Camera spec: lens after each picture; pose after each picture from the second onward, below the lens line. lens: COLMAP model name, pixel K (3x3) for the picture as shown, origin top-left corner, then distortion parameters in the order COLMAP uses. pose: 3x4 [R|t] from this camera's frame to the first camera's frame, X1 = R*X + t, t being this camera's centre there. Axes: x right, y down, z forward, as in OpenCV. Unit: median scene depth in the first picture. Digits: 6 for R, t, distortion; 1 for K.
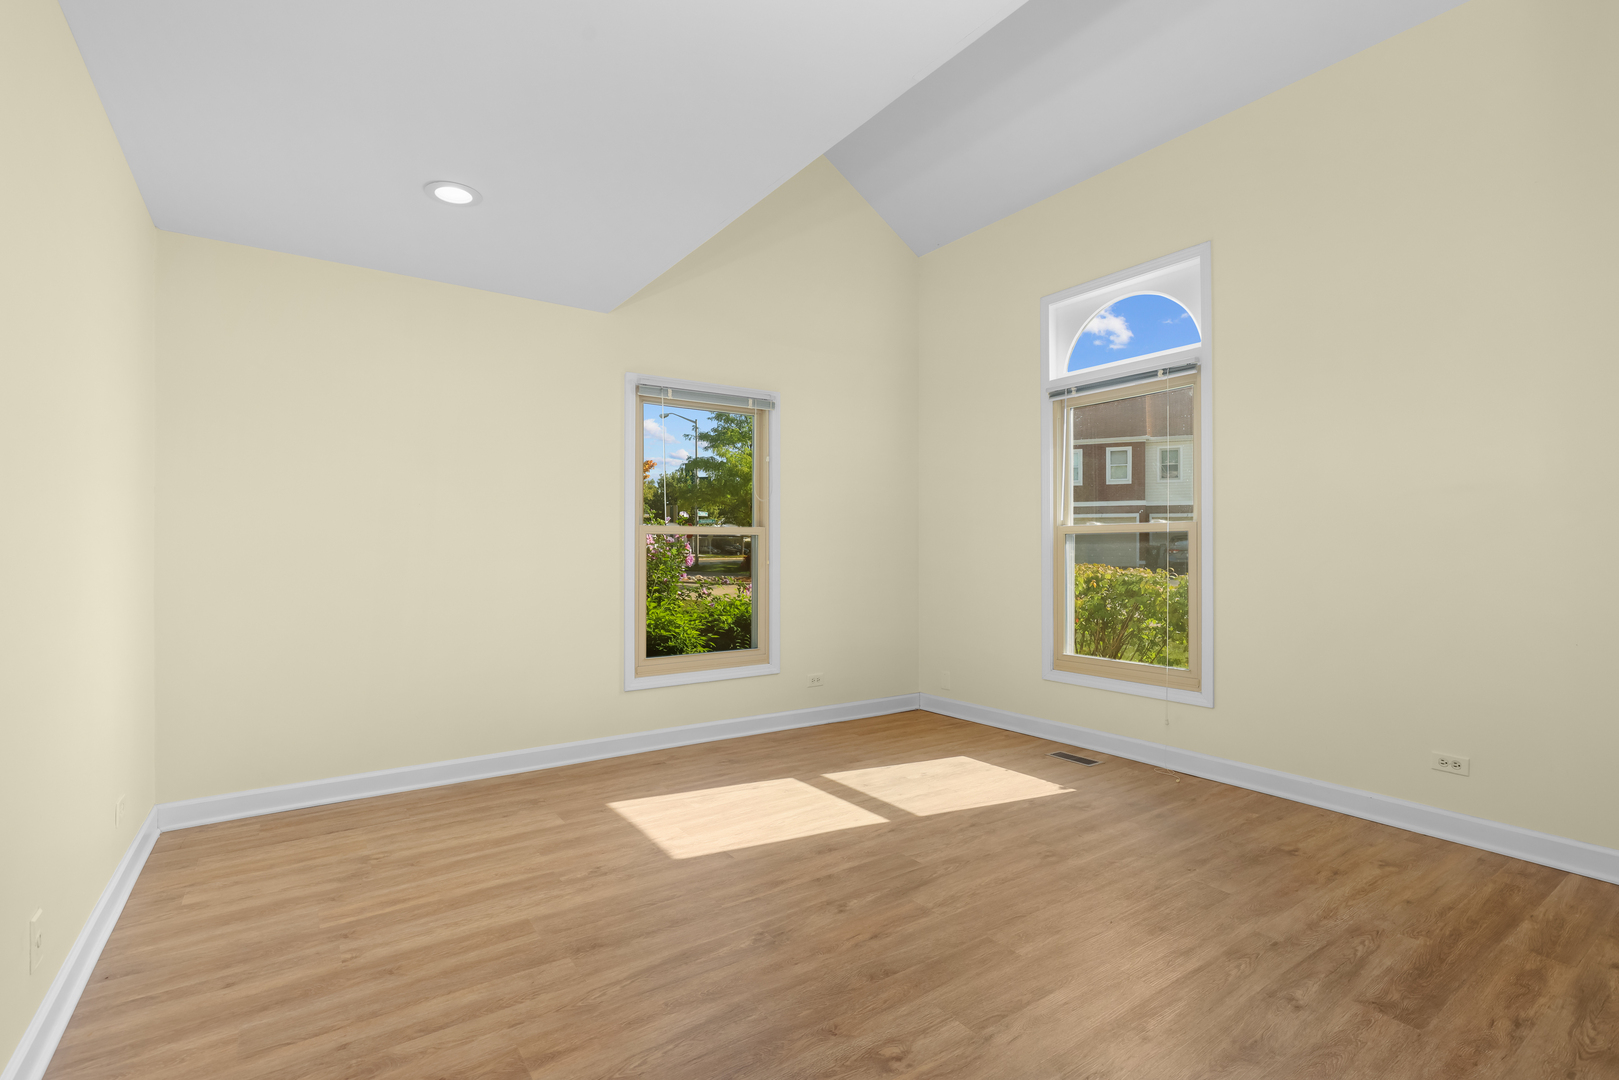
lens RADIAL K [[741.1, 0, 810.2], [0, 741.1, 544.3], [0, 0, 1]] dist [-0.002123, -0.000287]
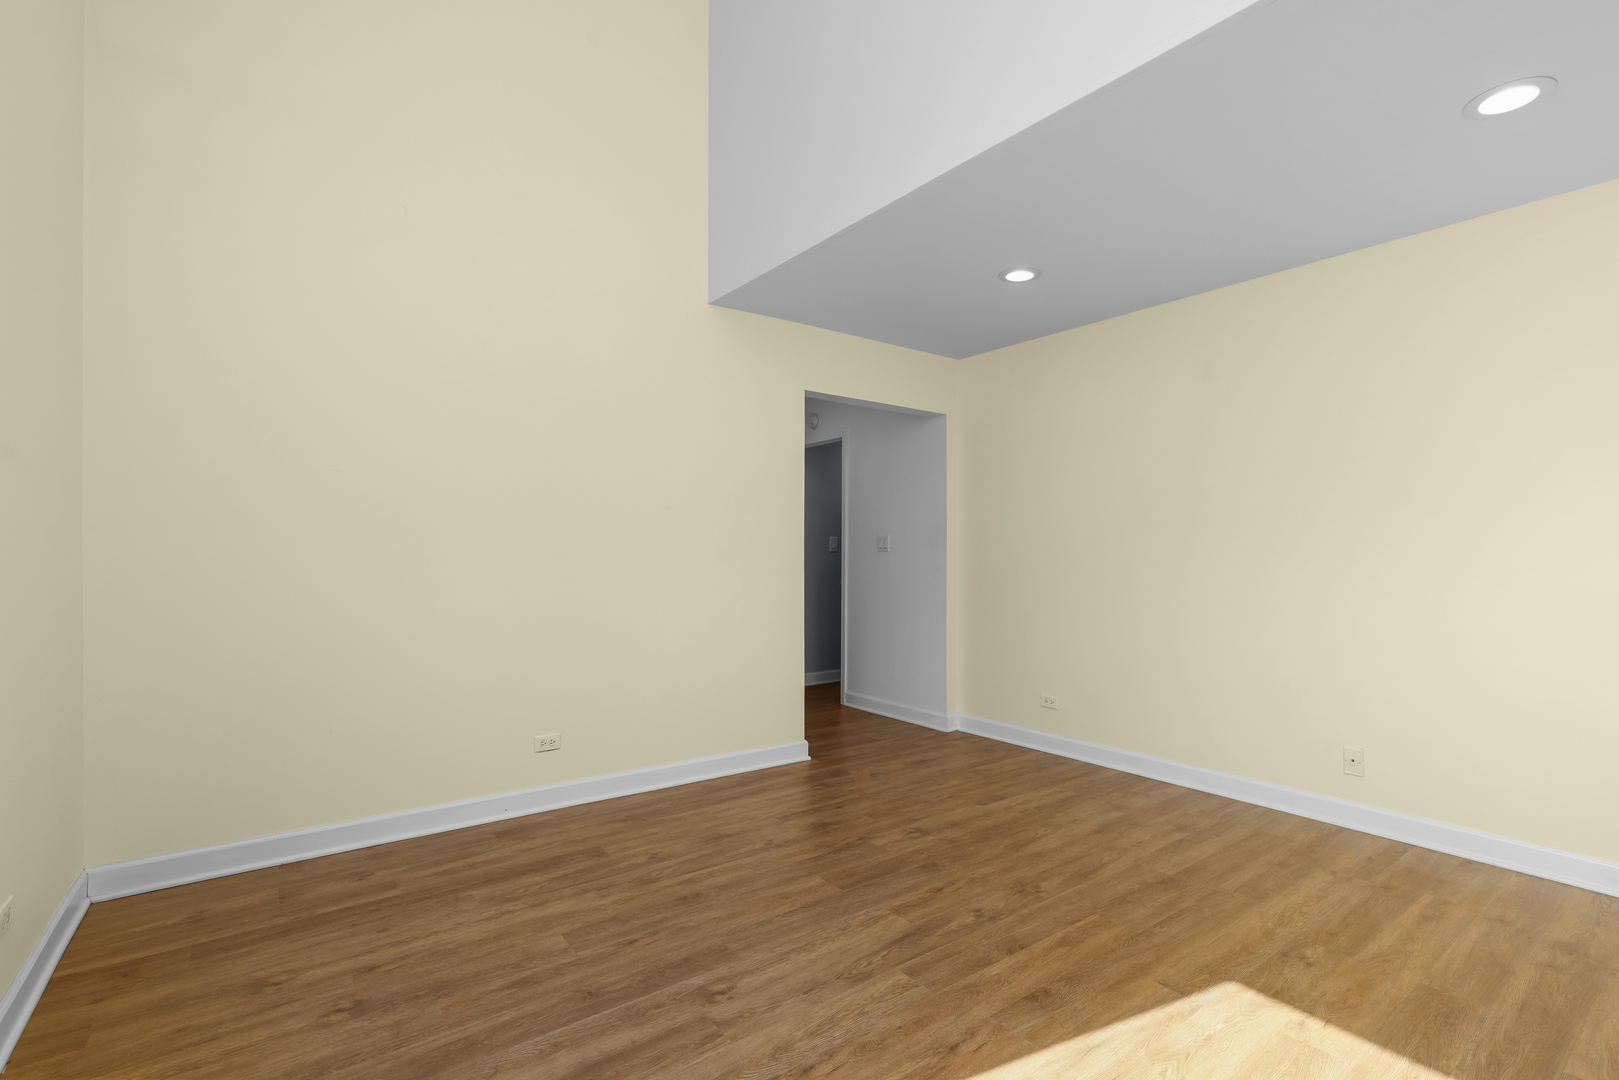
lens RADIAL K [[741.1, 0, 808.8], [0, 741.1, 546.3], [0, 0, 1]] dist [-0.002123, -0.000287]
pose [[-0.999384, -0.006744, -0.034436, 0.312077], [-0.006053, 0.999779, -0.020125, 0.012581], [0.034564, -0.019904, -0.999204, 2.010827]]
